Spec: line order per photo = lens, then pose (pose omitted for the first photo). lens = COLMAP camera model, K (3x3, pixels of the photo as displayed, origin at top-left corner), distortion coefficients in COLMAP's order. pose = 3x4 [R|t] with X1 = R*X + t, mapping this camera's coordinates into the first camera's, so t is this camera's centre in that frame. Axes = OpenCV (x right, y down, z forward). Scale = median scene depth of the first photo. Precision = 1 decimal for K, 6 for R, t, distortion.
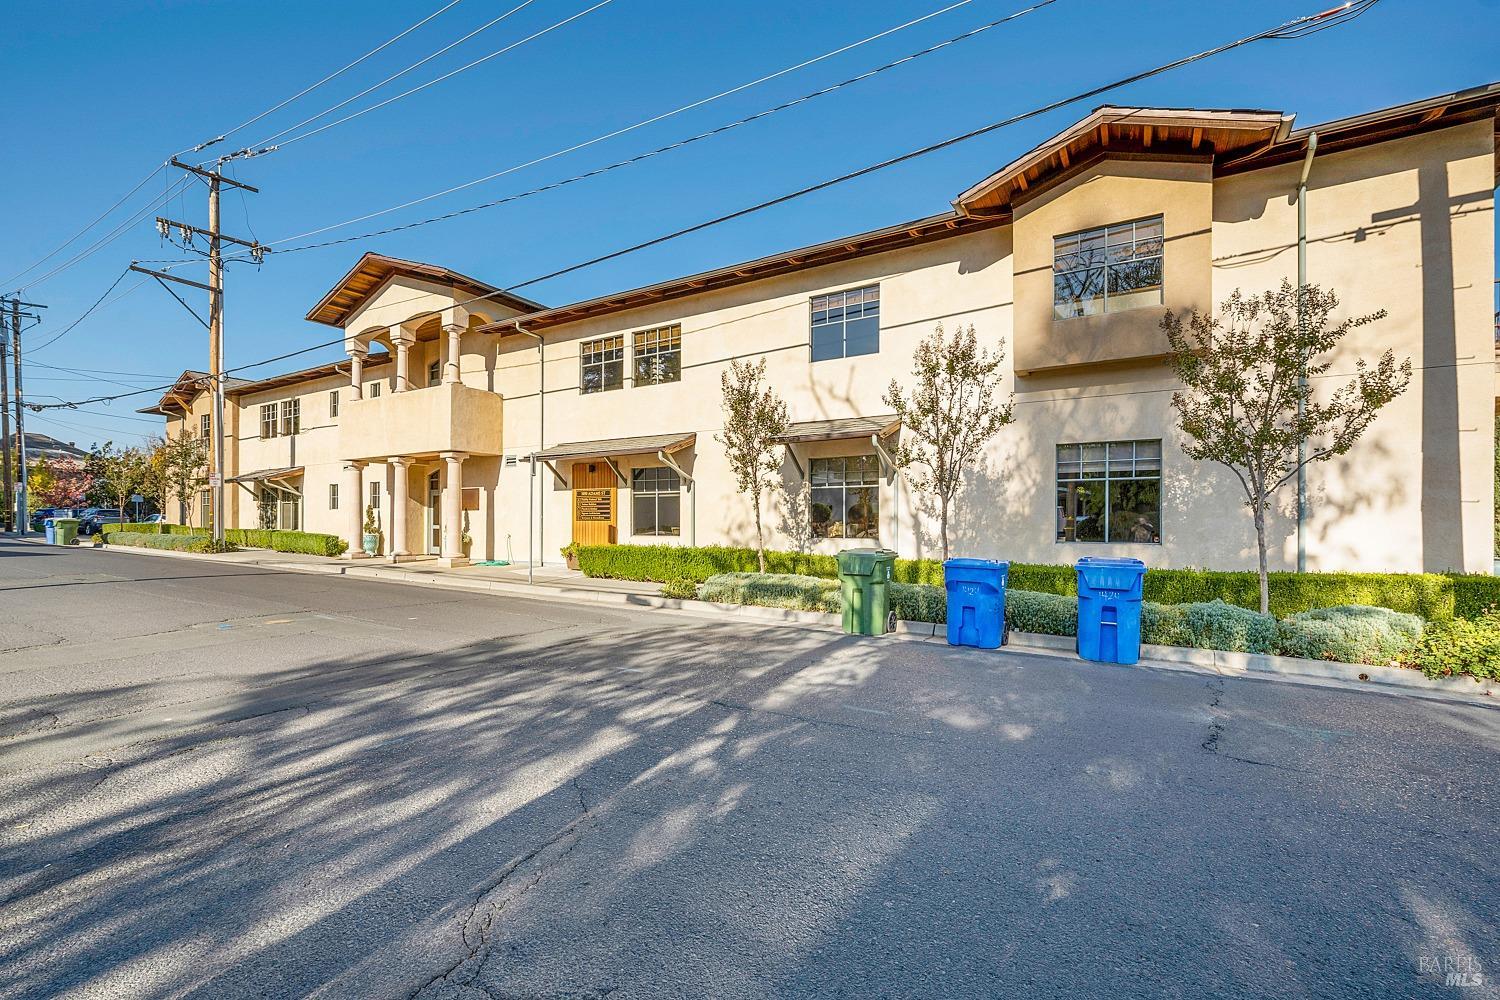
lens RADIAL K [[646.1, 0, 682.8], [0, 646.1, 515.6], [0, 0, 1]] dist [-0.000625, 0.000010]
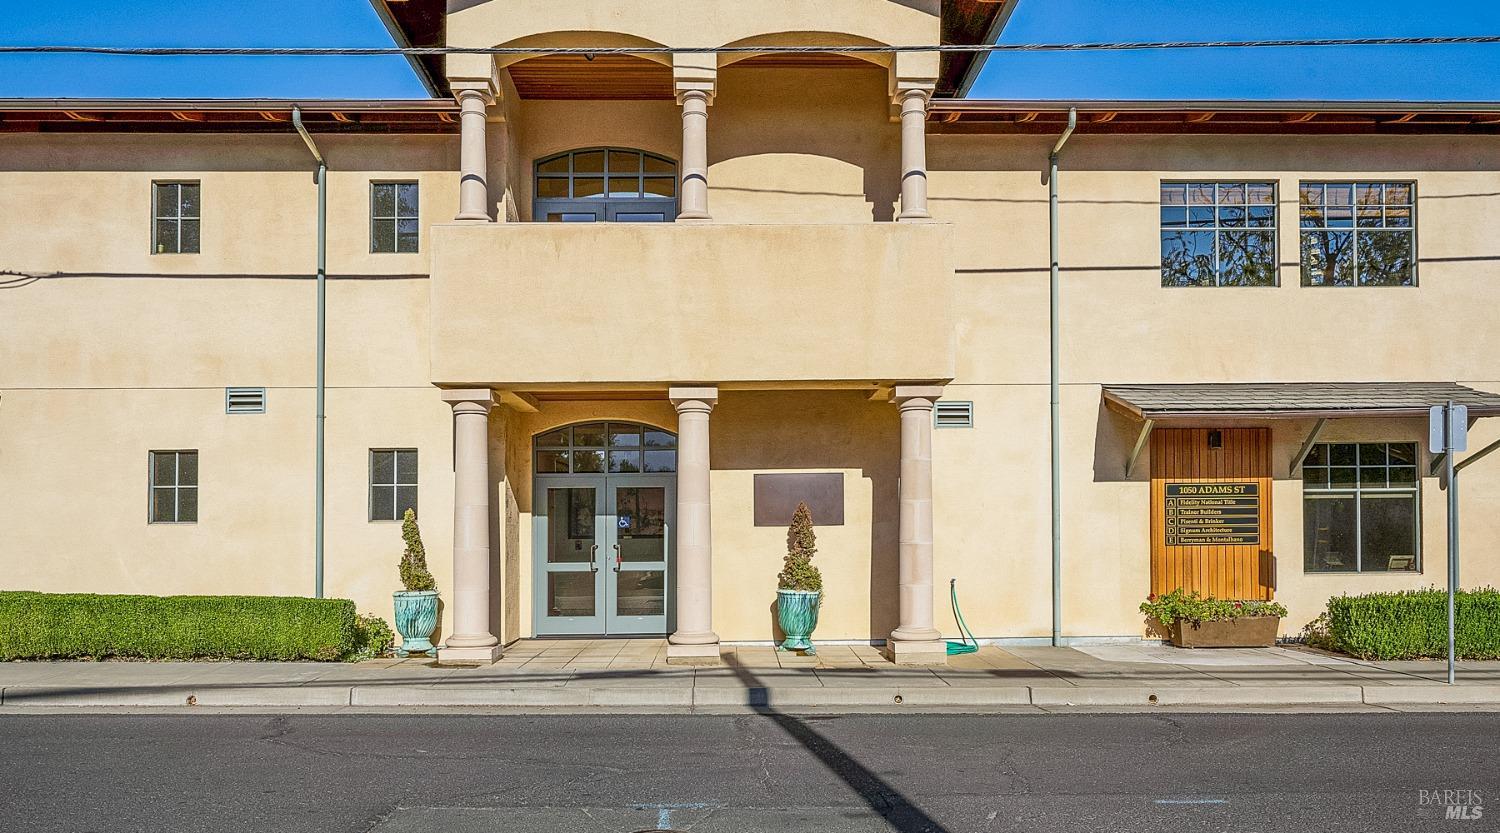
lens RADIAL K [[1326.6, 0, 750.8], [0, 1326.6, 485.3], [0, 0, 1]] dist [-0.012459, -0.006342]
pose [[0.827407, 0.004926, 0.561581, -1.025069], [0.008157, 0.999751, -0.020788, -0.020318], [-0.561543, 0.021781, 0.827161, 0.371911]]
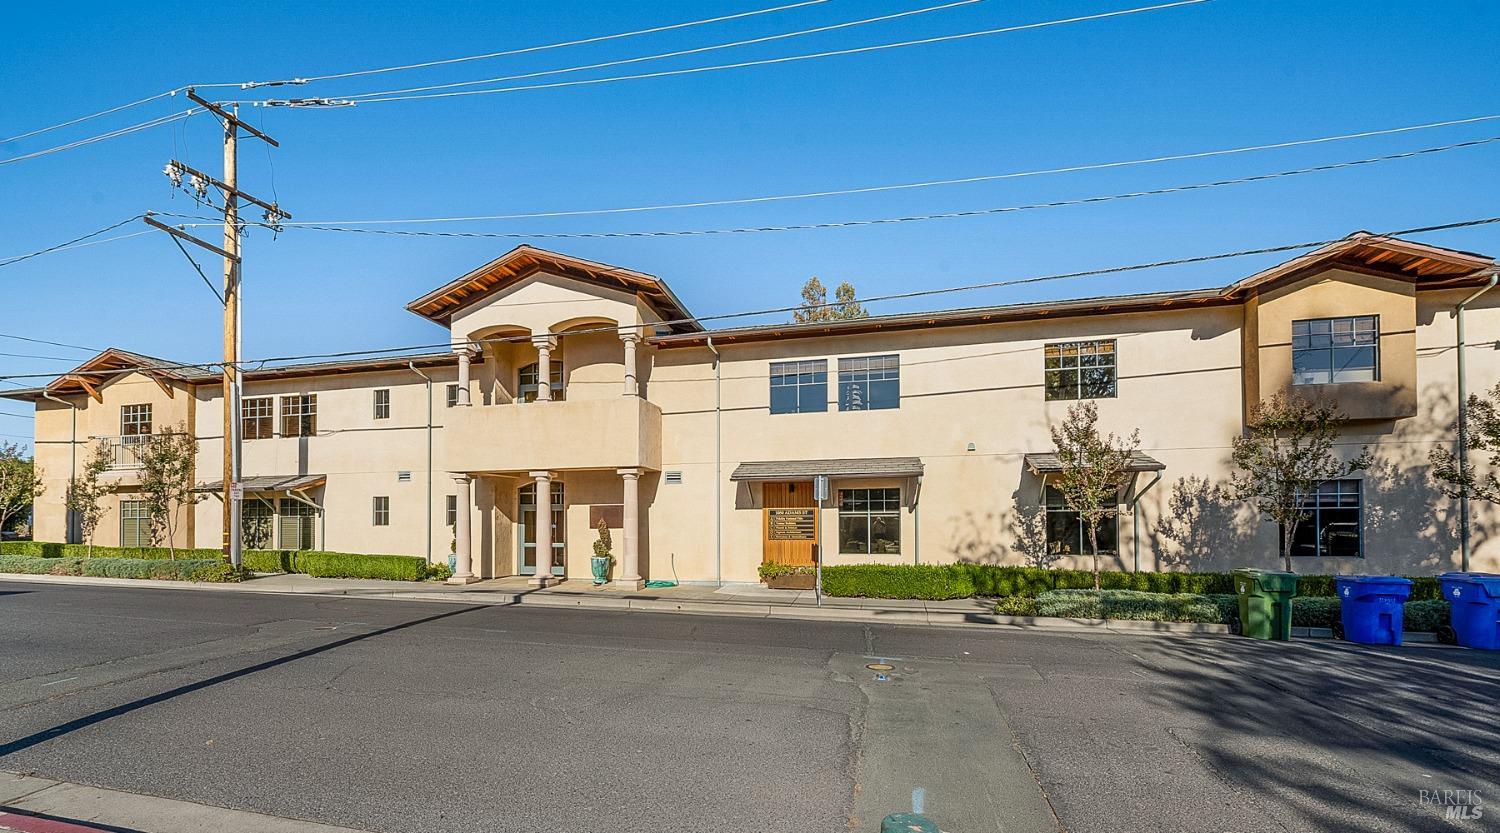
lens RADIAL K [[625.8, 0, 722.0], [0, 625.8, 513.8], [0, 0, 1]] dist [-0.000741, -0.000675]
pose [[0.953496, -0.002014, 0.301399, -0.553859], [0.004582, 0.999959, -0.007816, -0.026284], [-0.301371, 0.008833, 0.953466, 0.097547]]
